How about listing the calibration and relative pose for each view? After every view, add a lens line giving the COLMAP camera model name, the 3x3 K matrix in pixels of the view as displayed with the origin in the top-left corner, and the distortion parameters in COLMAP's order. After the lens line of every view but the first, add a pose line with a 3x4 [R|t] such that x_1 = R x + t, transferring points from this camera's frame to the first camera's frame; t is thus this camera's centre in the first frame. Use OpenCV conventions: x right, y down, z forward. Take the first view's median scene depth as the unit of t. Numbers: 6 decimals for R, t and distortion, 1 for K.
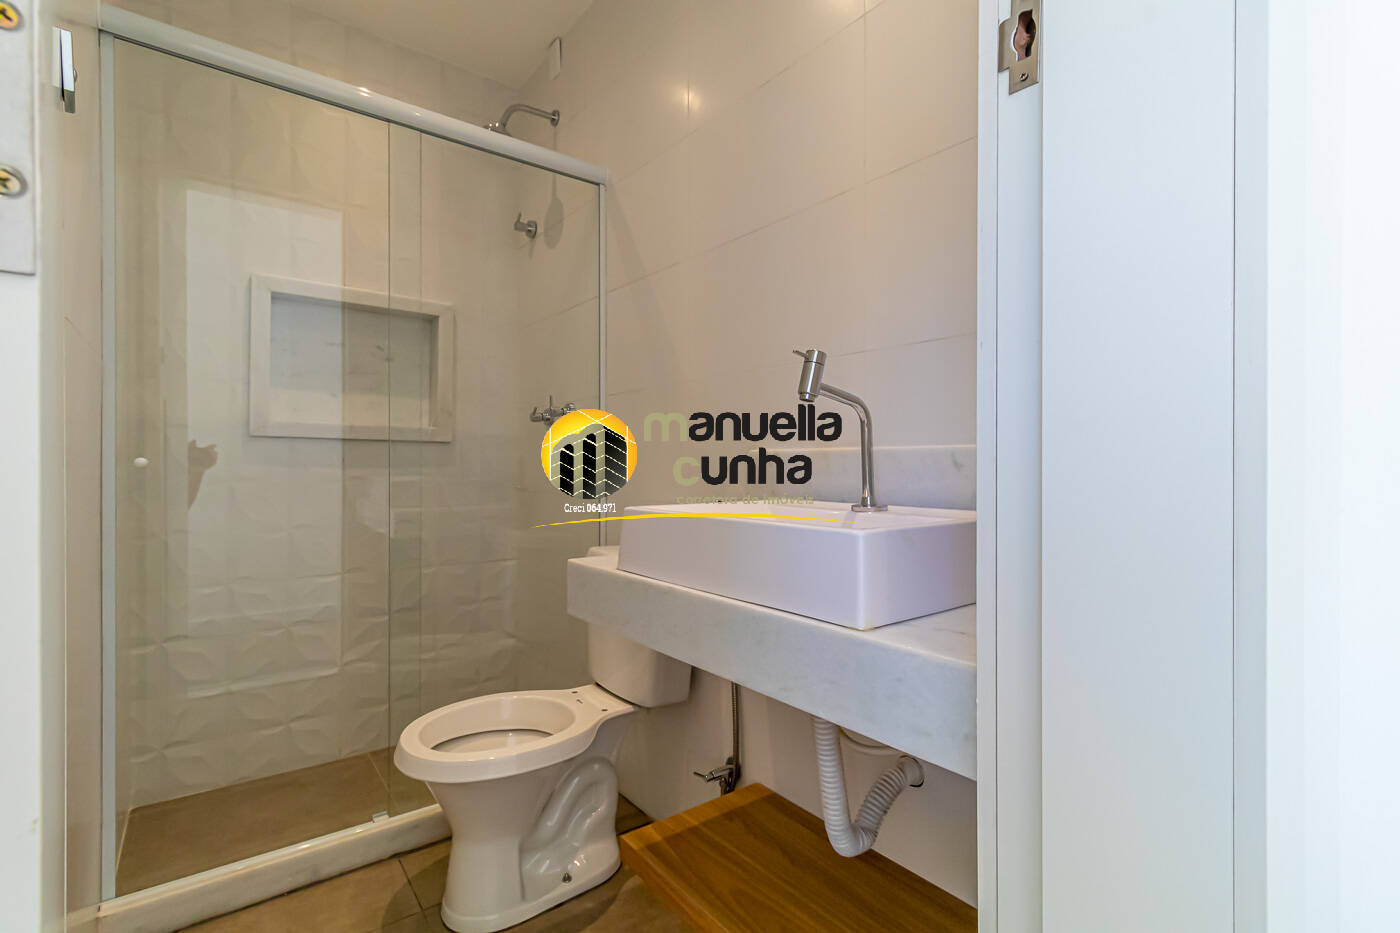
lens RADIAL K [[654.5, 0, 703.9], [0, 654.5, 465.7], [0, 0, 1]] dist [0.001607, 0.001068]
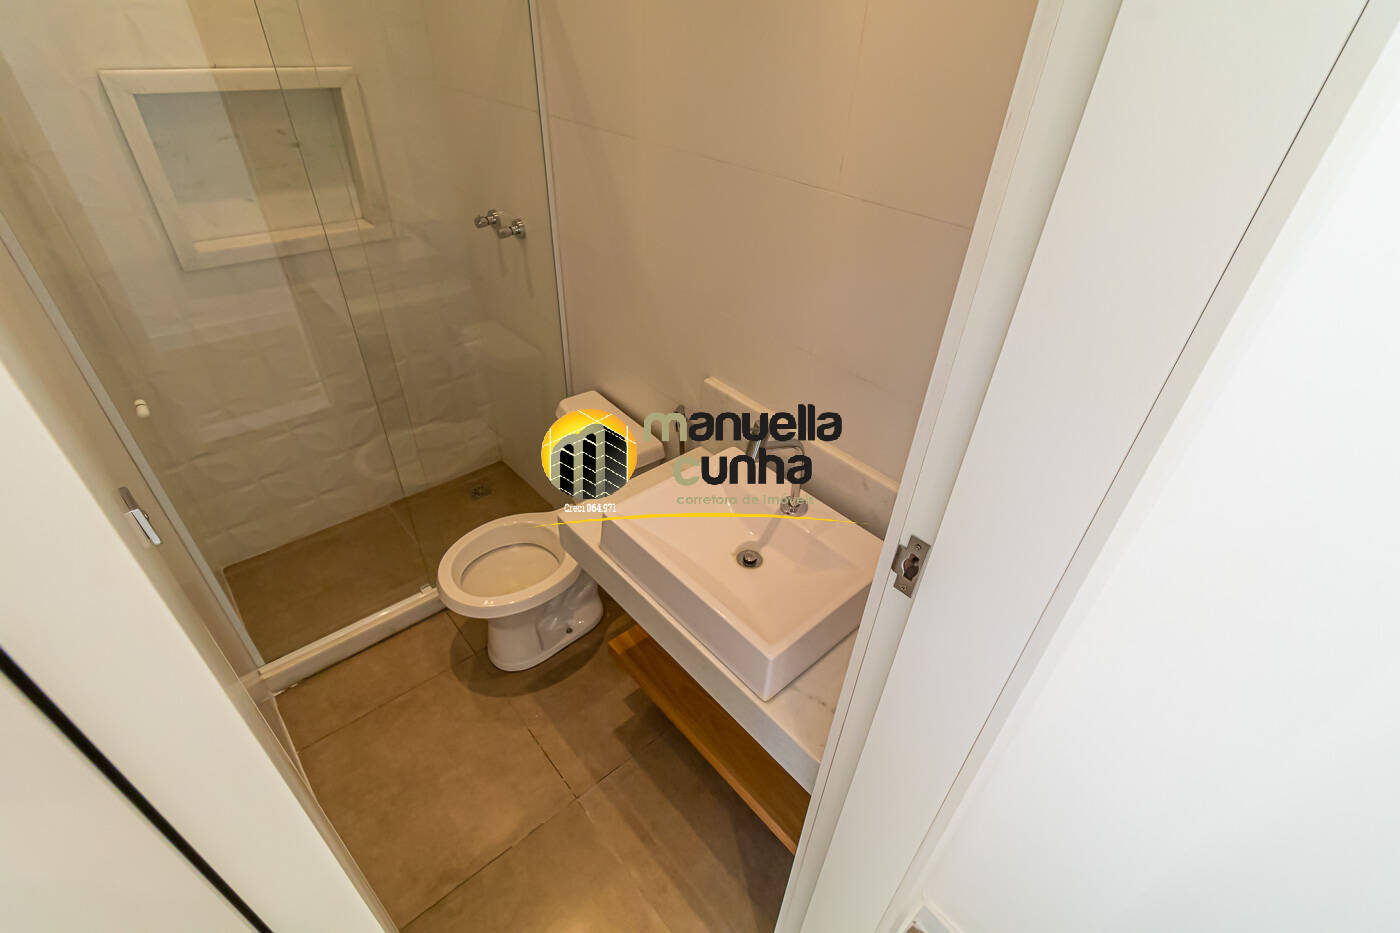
lens RADIAL K [[654.5, 0, 703.9], [0, 654.5, 465.7], [0, 0, 1]] dist [0.001607, 0.001068]
pose [[0.996778, -0.004852, 0.080057, -0.016591], [-0.044625, 0.795844, 0.603855, -0.458588], [-0.066643, -0.605482, 0.793064, 0.020659]]
